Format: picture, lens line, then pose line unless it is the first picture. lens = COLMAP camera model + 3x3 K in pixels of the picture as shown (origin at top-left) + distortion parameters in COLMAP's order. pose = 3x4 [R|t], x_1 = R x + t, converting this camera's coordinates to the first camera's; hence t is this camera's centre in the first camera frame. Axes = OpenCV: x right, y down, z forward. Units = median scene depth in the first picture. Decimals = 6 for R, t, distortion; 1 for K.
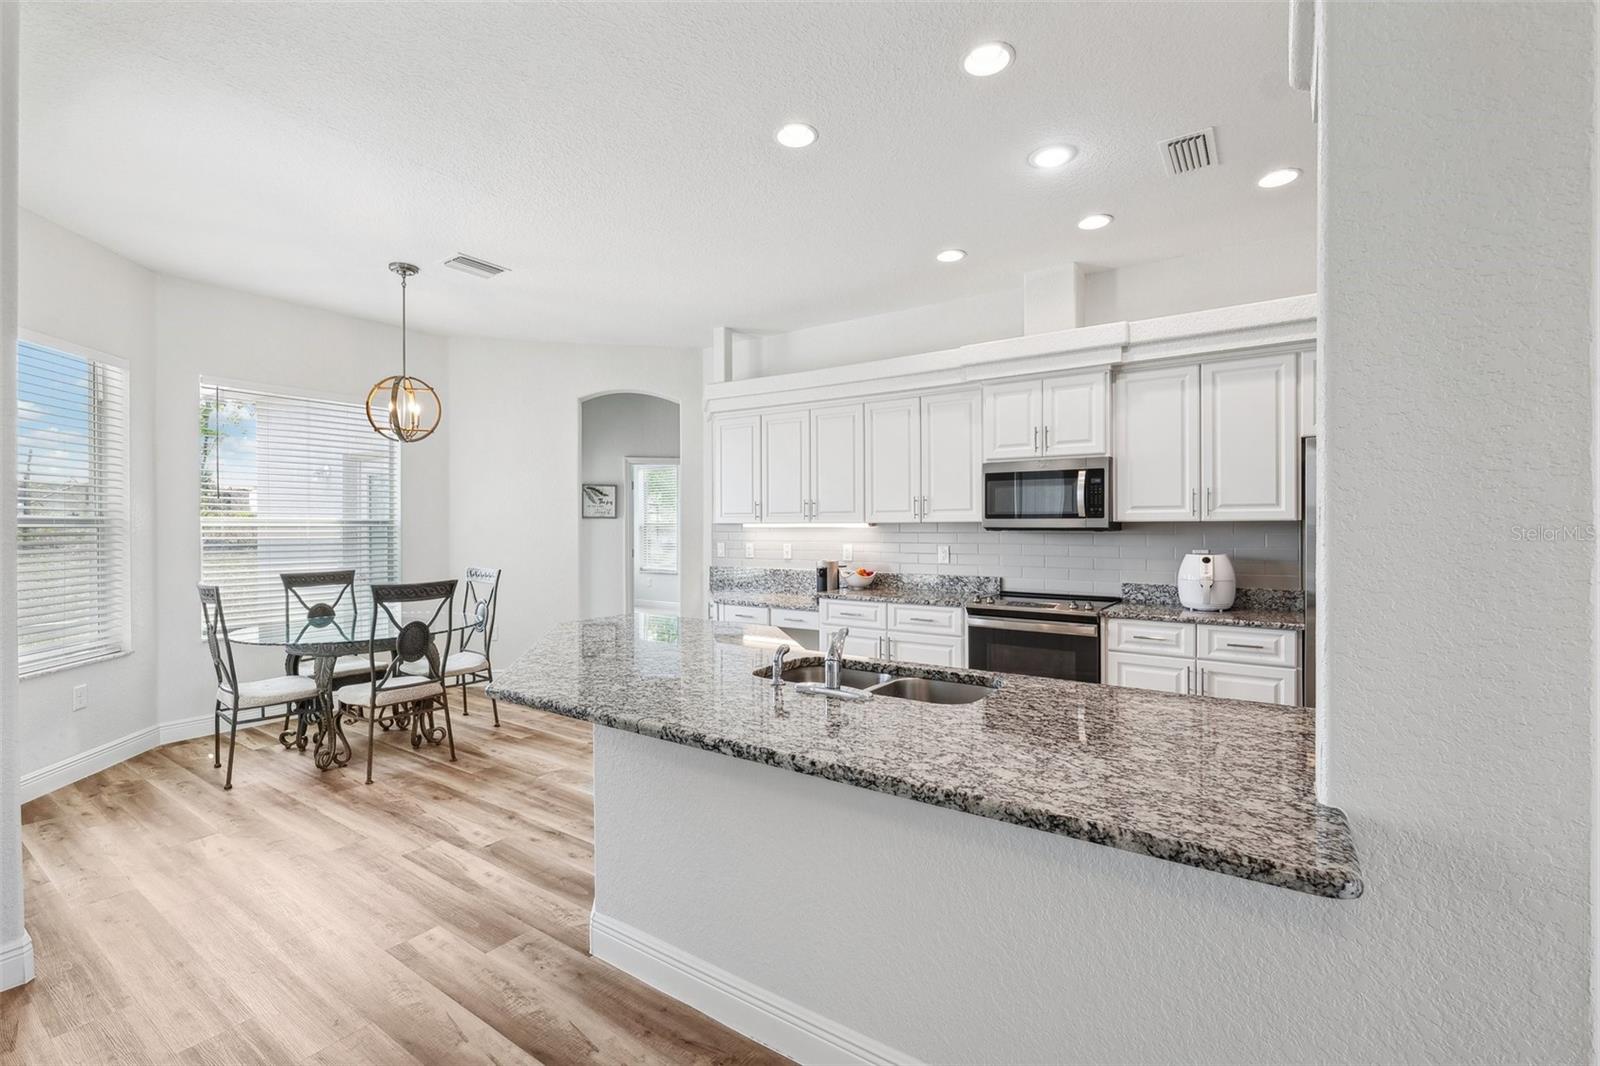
lens RADIAL K [[709.4, 0, 797.8], [0, 709.4, 528.1], [0, 0, 1]] dist [-0.002385, -0.000746]
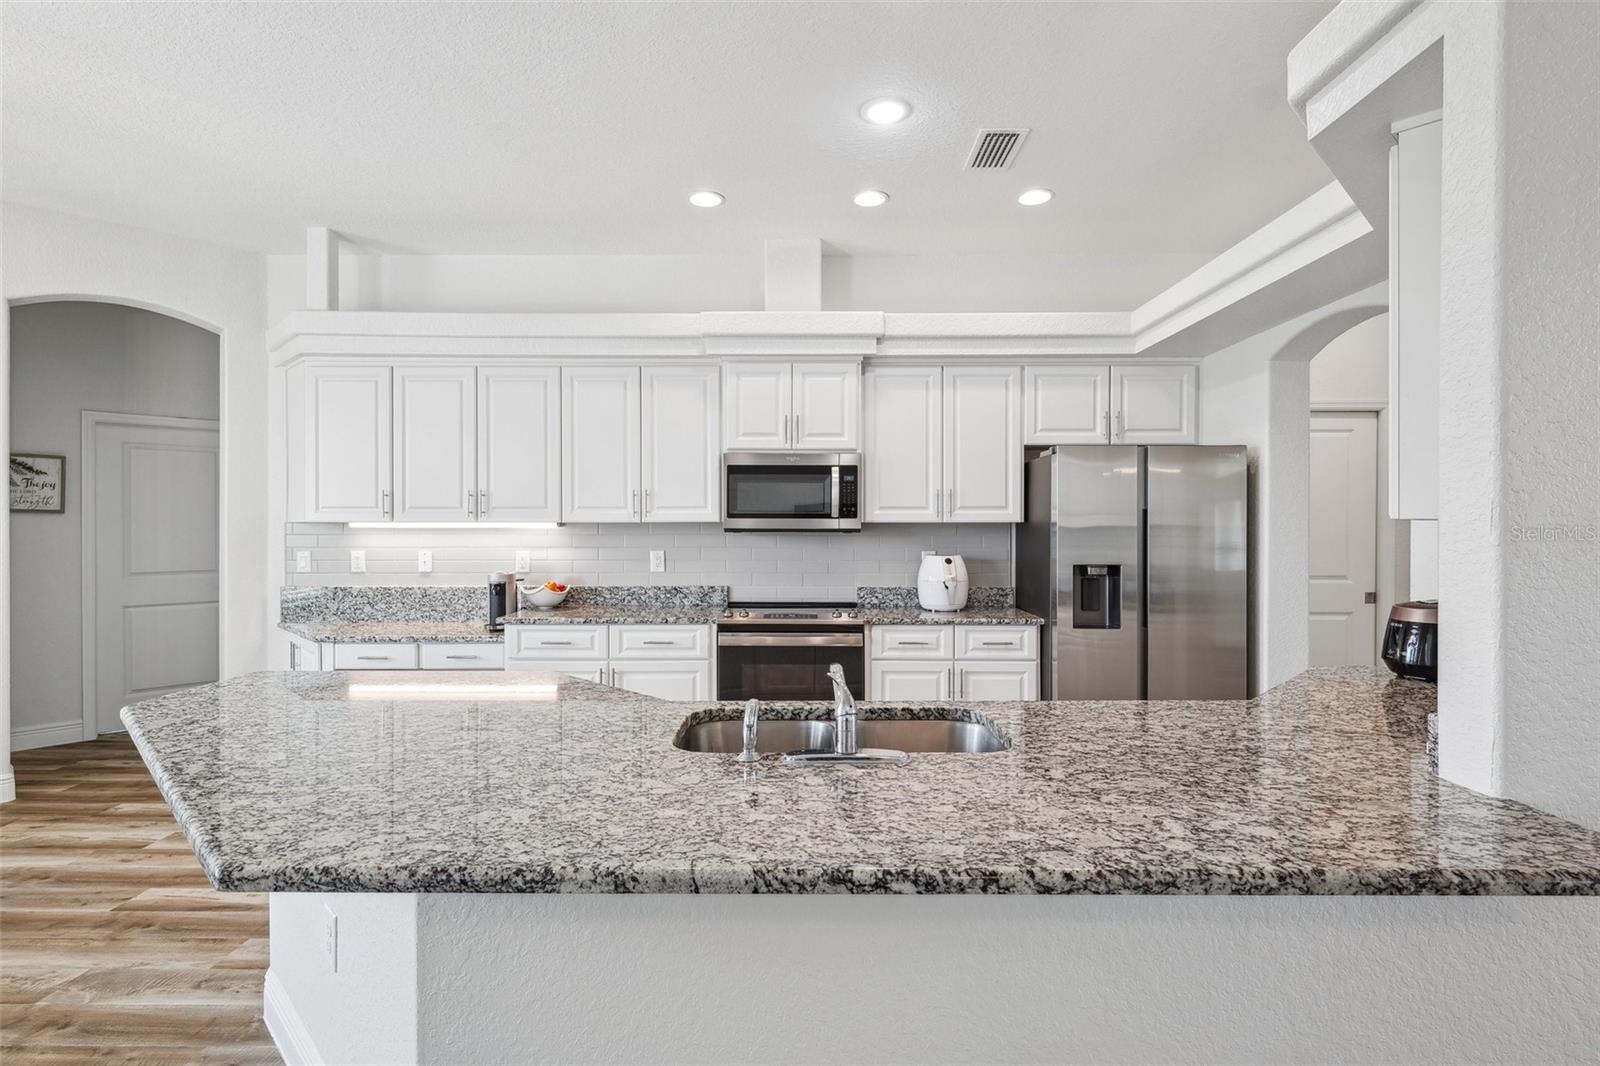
lens RADIAL K [[787.6, 0, 806.1], [0, 787.6, 529.1], [0, 0, 1]] dist [0.002844, -0.000211]
pose [[0.822095, 0.000729, 0.569350, -0.217265], [-0.000496, 1.000000, -0.000564, 0.000389], [-0.569351, 0.000182, 0.822095, 0.185554]]
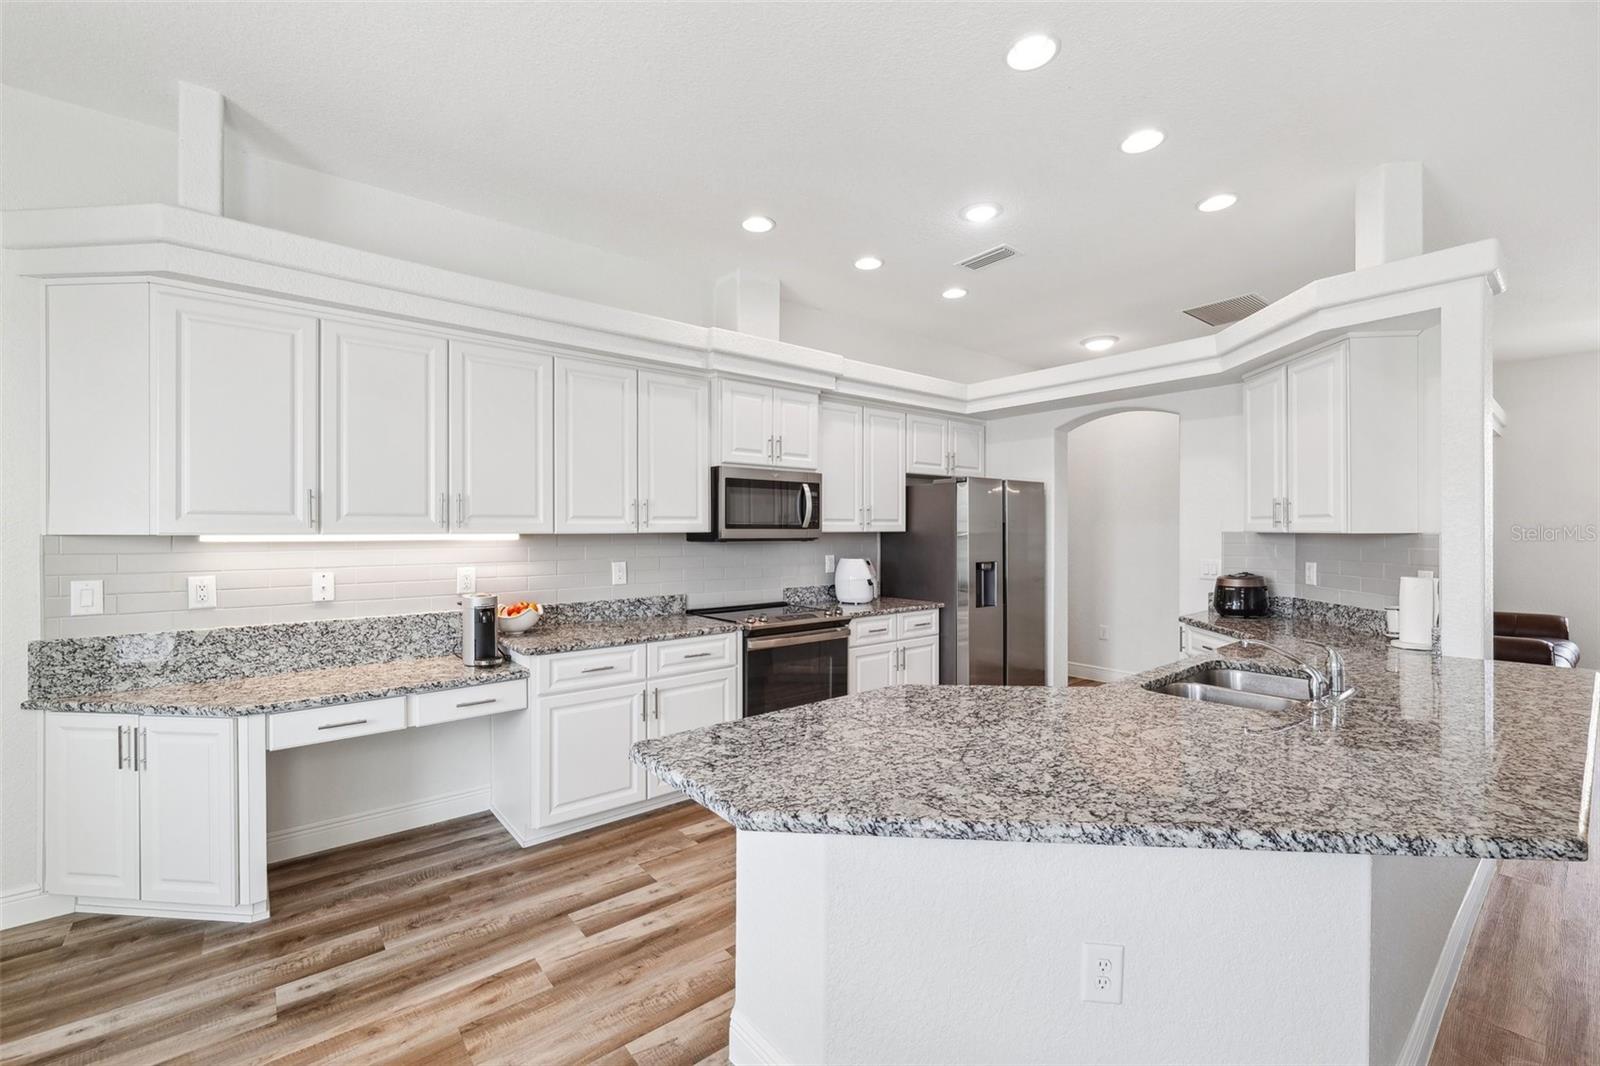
lens RADIAL K [[669.5, 0, 809.8], [0, 669.5, 528.7], [0, 0, 1]] dist [-0.005730, -0.000828]
pose [[0.262640, 0.003376, 0.964888, -0.569643], [0.002730, 0.999987, -0.004242, -0.010418], [-0.964890, 0.003748, 0.262627, 0.749664]]
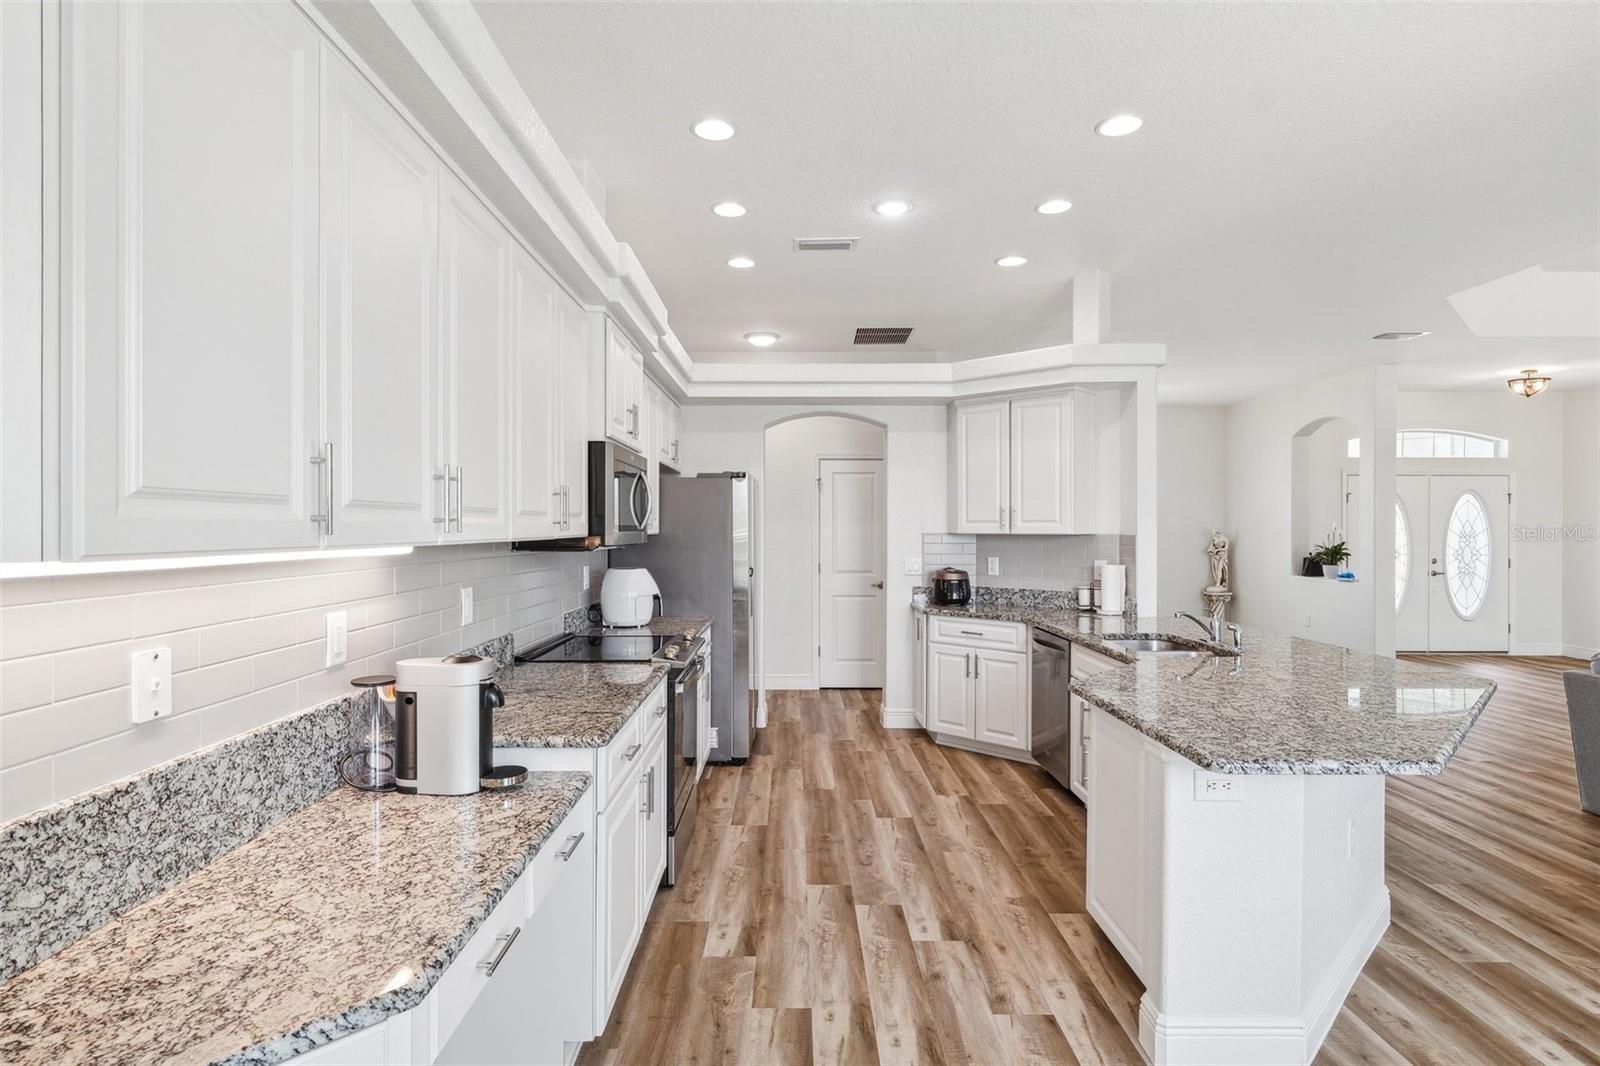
lens RADIAL K [[811.8, 0, 811.3], [0, 811.8, 528.5], [0, 0, 1]] dist [0.008954, -0.000451]
pose [[-0.579983, 0.001869, 0.814627, -0.460491], [0.003424, 0.999994, 0.000143, -0.017285], [-0.814622, 0.002873, -0.579986, 1.407451]]
